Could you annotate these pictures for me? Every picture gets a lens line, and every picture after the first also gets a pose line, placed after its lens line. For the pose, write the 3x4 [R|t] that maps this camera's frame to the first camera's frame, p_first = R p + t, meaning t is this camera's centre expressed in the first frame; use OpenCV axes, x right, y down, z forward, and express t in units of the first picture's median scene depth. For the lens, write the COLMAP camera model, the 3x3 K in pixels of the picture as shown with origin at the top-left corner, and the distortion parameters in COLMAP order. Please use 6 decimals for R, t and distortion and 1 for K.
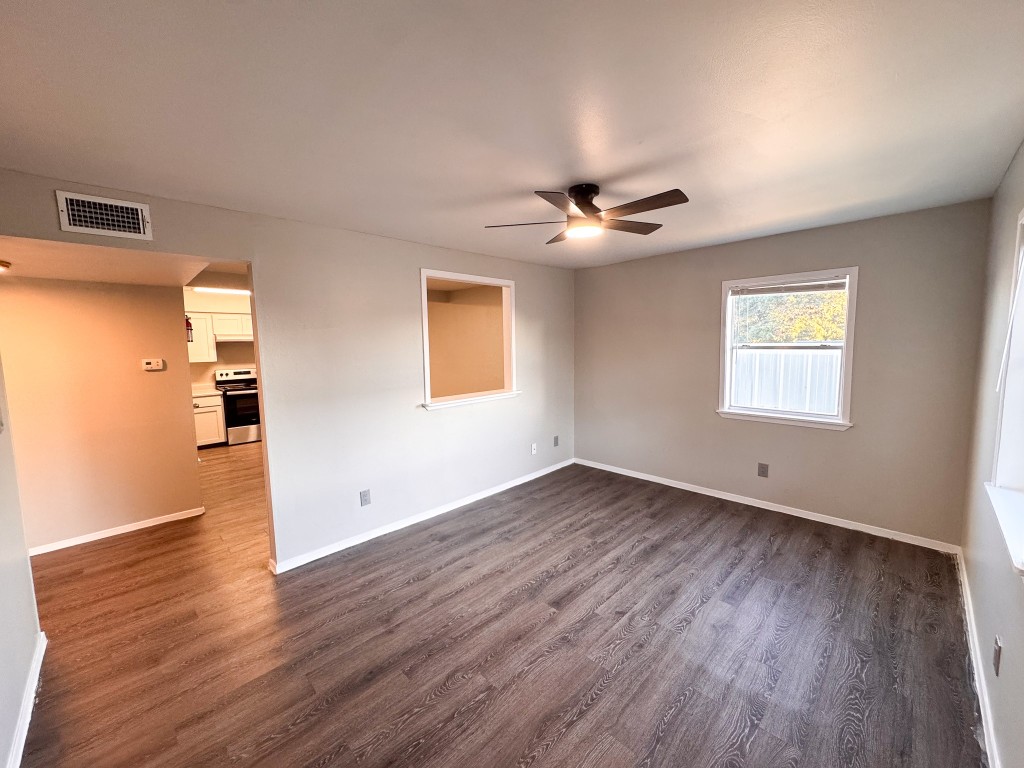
lens RADIAL K [[409.6, 0, 509.7], [0, 409.6, 384.7], [0, 0, 1]] dist [-0.000640, 0.000782]
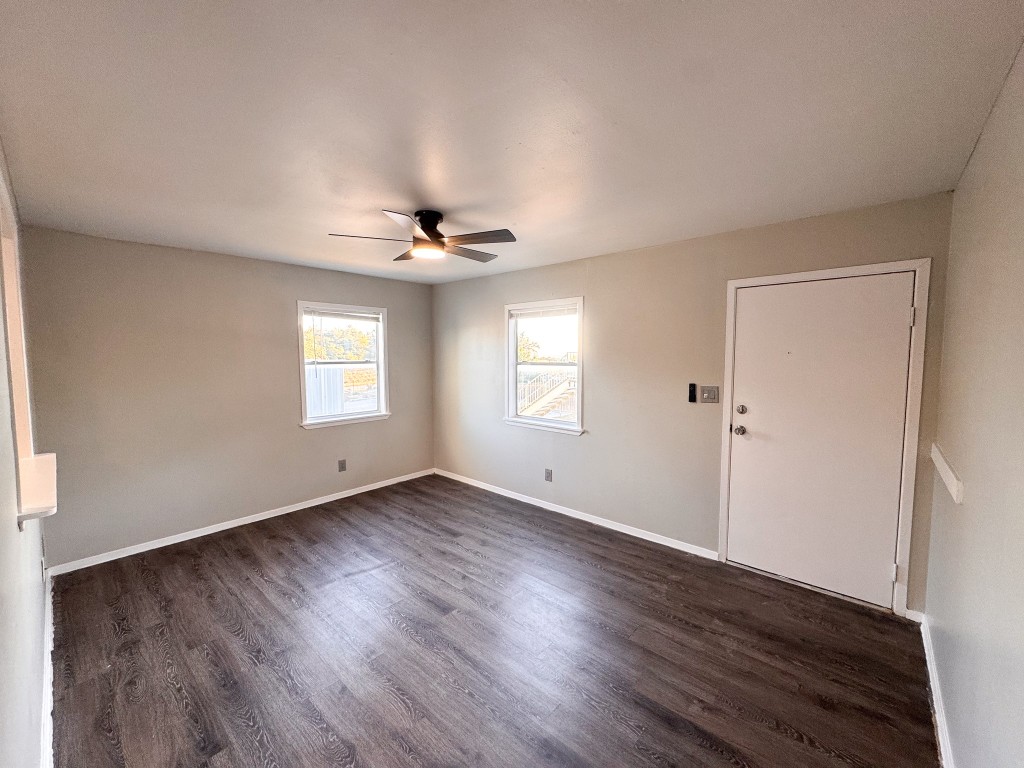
lens RADIAL K [[409.6, 0, 512.7], [0, 409.6, 382.1], [0, 0, 1]] dist [-0.000640, 0.000782]
pose [[-0.060470, -0.050886, 0.996872, -0.664378], [0.108900, 0.992402, 0.057264, -0.052179], [-0.992212, 0.112022, -0.054469, 0.619523]]
